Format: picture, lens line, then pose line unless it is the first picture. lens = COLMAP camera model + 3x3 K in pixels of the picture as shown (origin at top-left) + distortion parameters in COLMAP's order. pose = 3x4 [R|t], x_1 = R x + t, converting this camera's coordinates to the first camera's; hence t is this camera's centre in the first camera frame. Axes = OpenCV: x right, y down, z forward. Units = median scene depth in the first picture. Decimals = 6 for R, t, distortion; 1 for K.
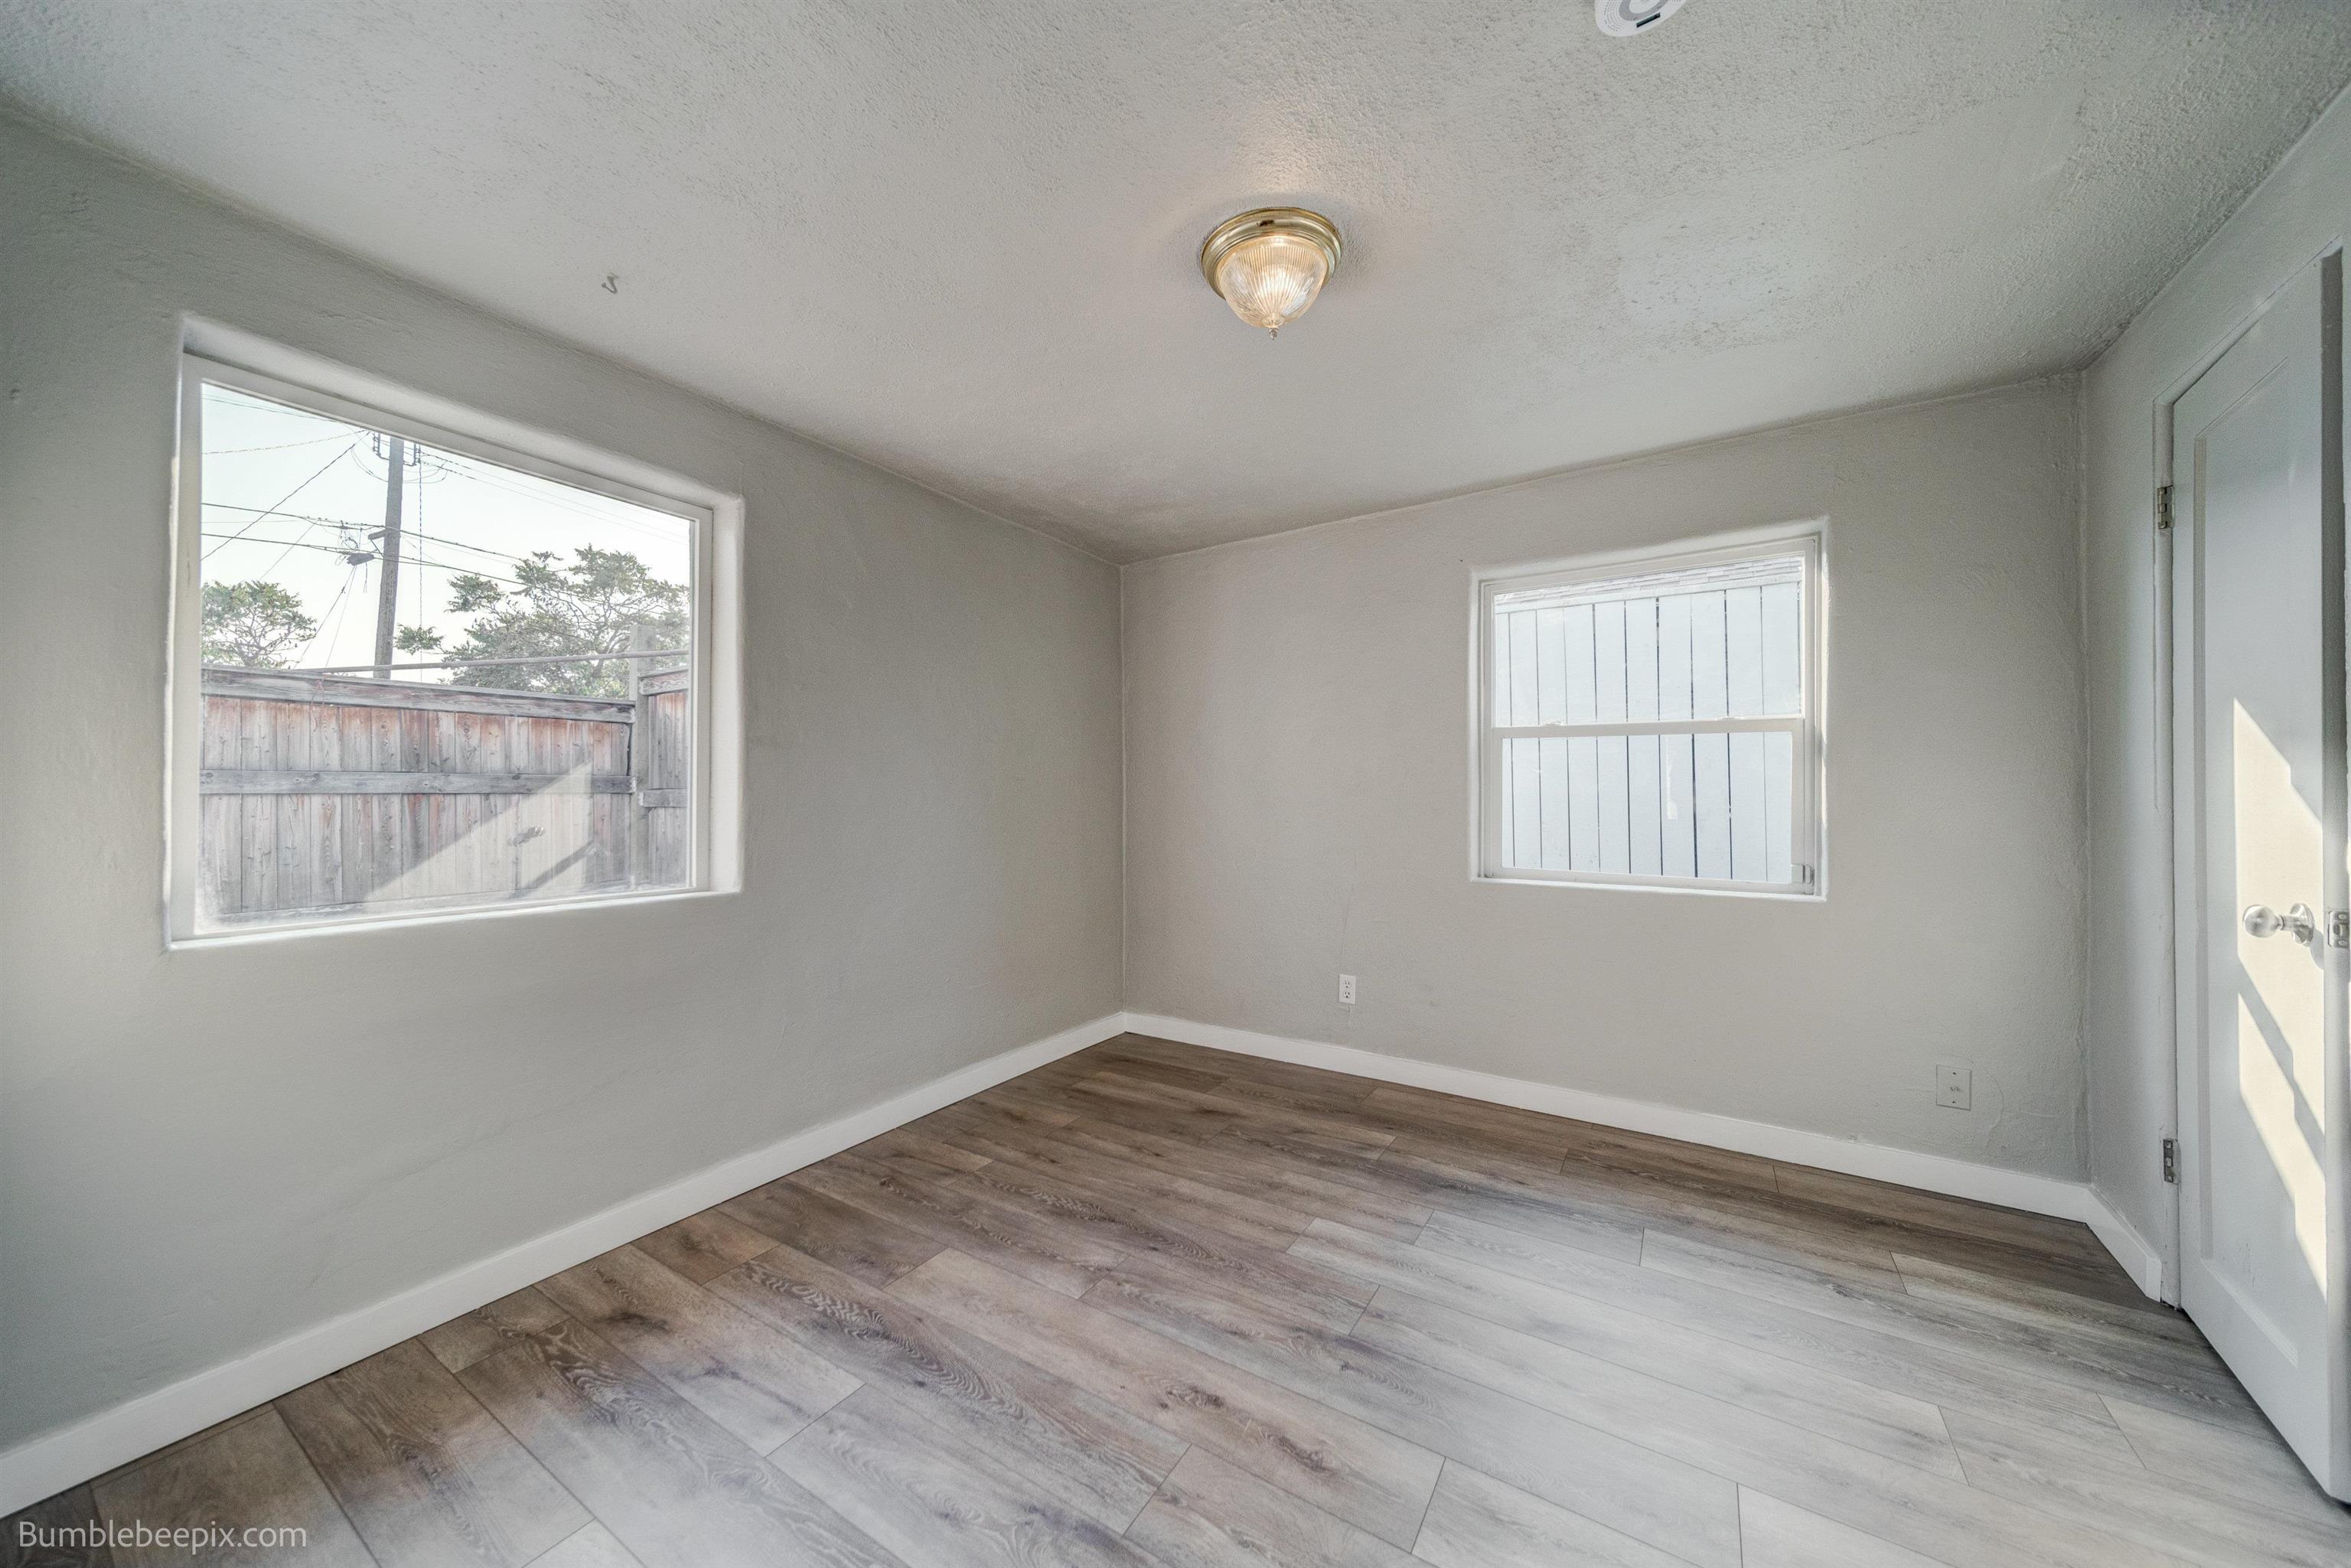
lens RADIAL K [[811.1, 0, 1175.5], [0, 811.1, 784.0], [0, 0, 1]] dist [-0.000391, -0.000021]
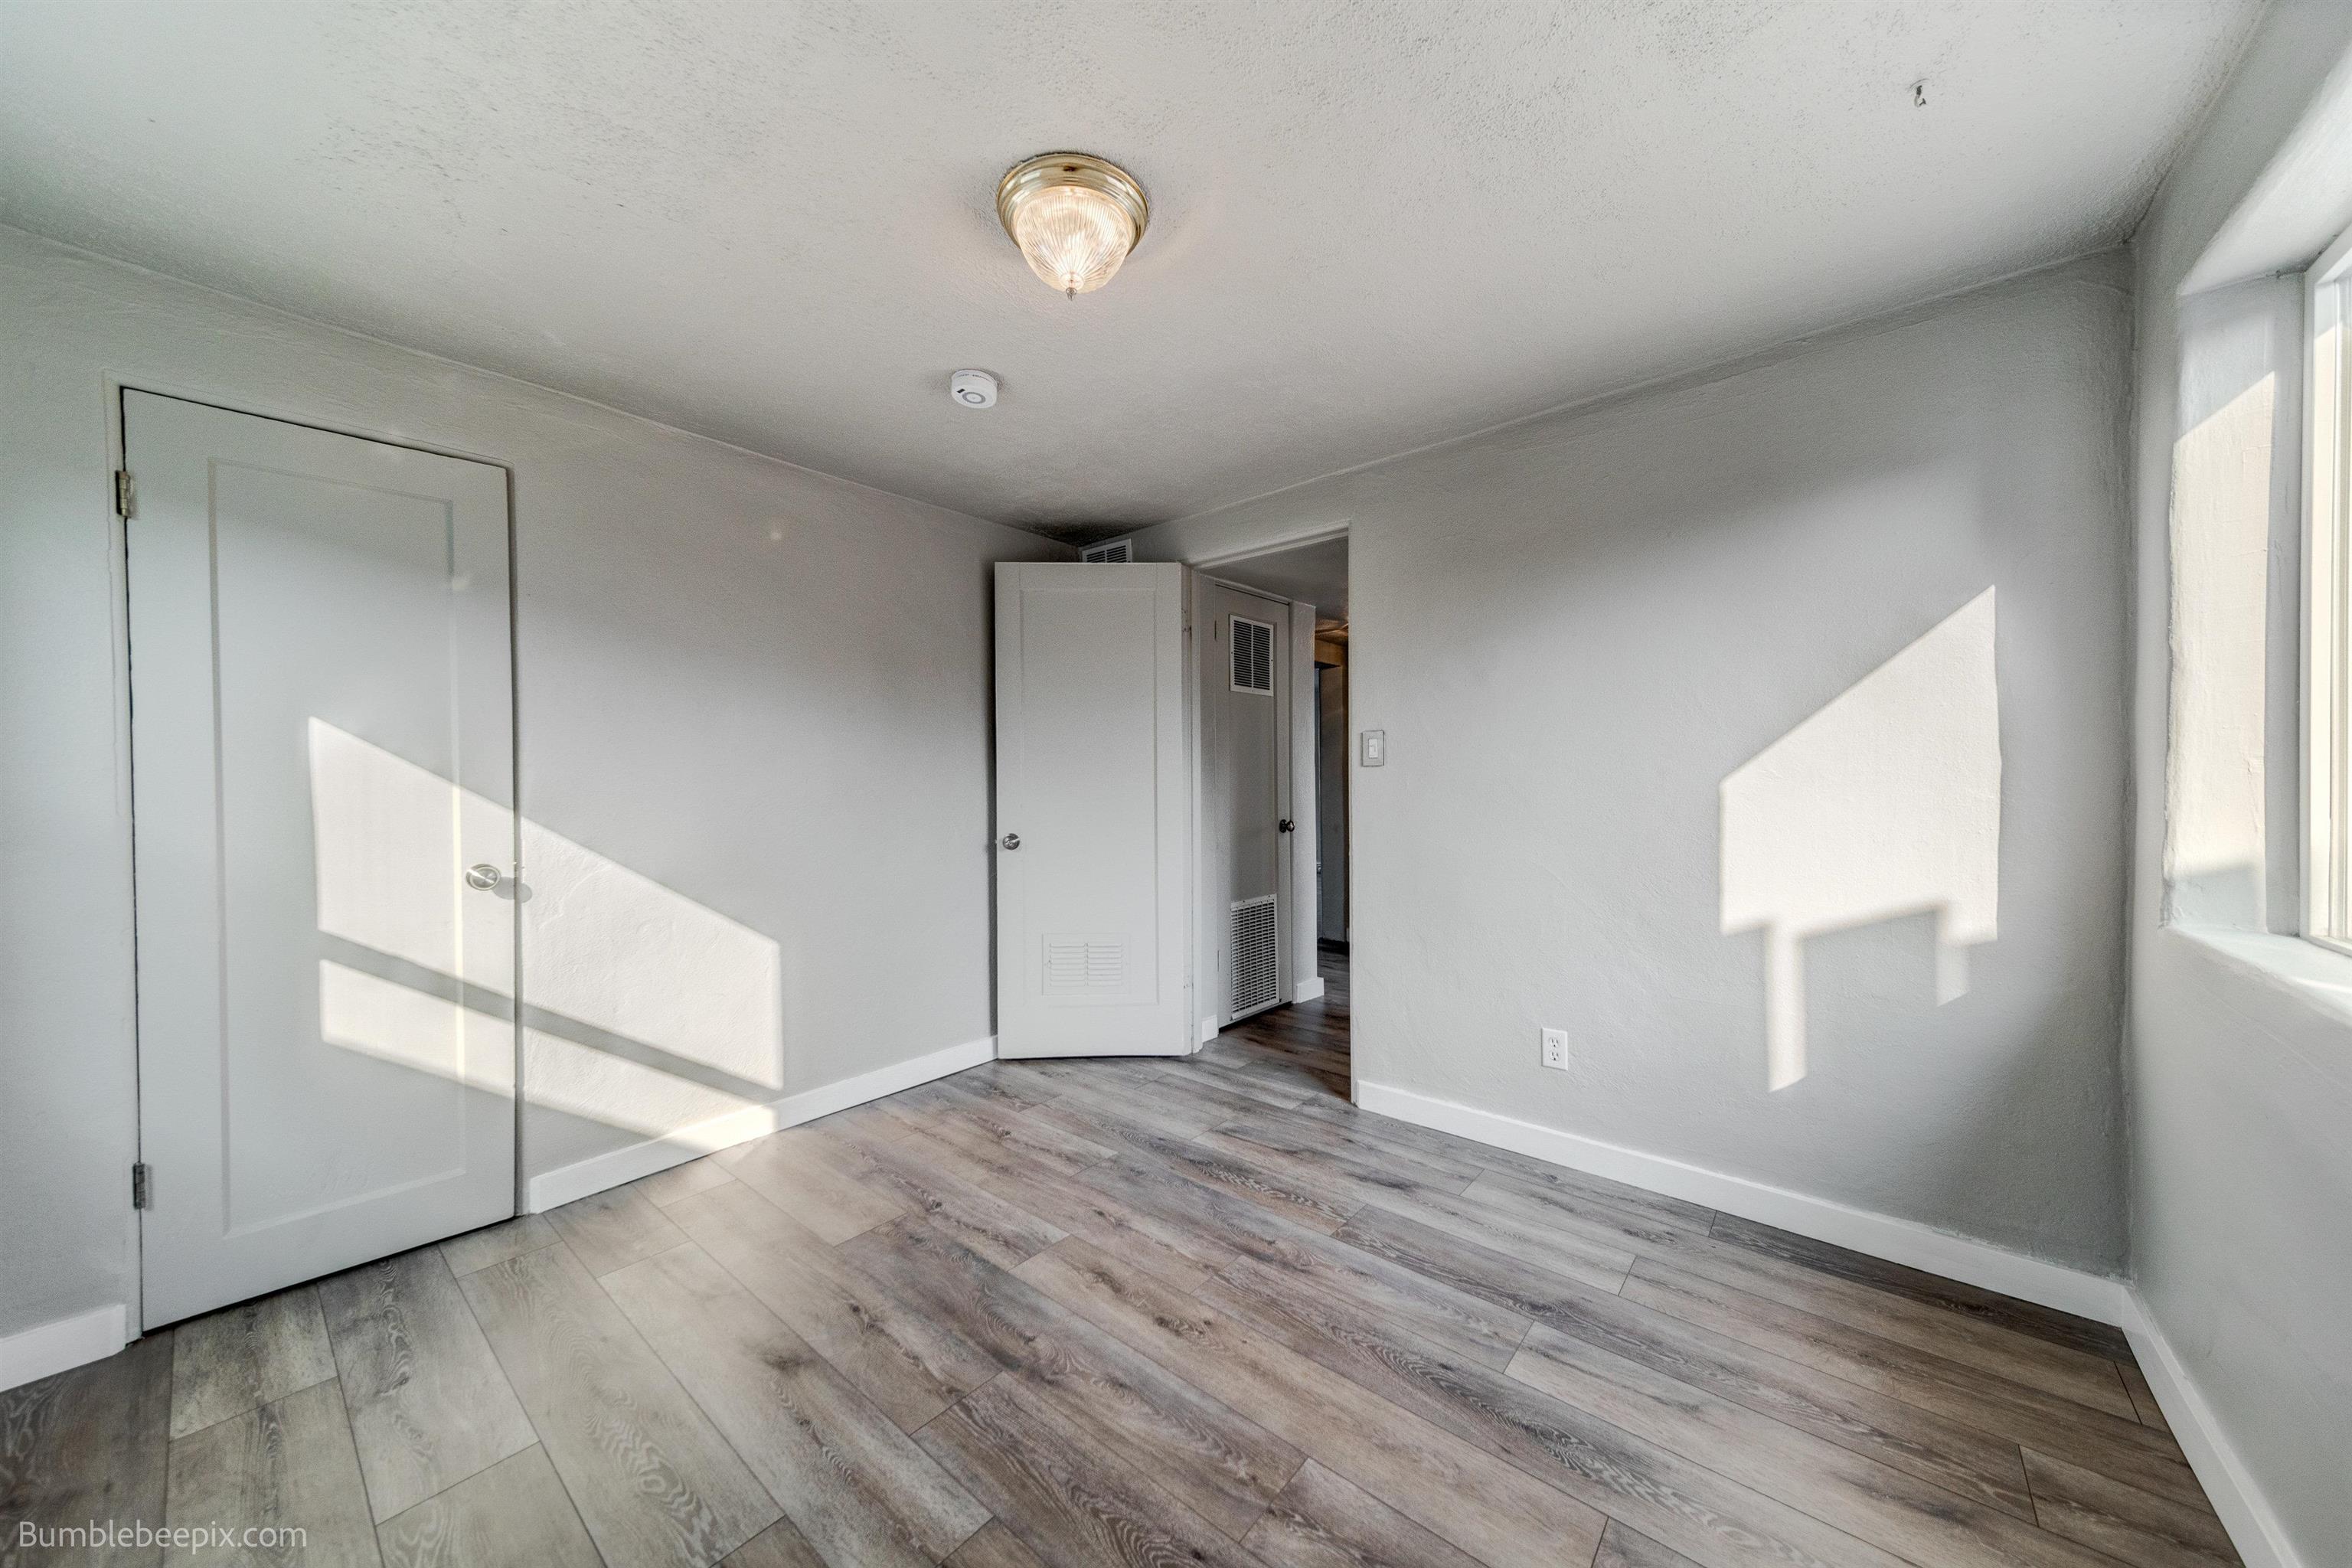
lens RADIAL K [[811.5, 0, 1176.0], [0, 811.5, 784.0], [0, 0, 1]] dist [-0.000391, -0.000021]
pose [[-0.991981, 0.012058, 0.125810, -0.111837], [0.010859, 0.999889, -0.010216, 0.018920], [-0.125919, -0.008768, -0.992002, 1.952700]]
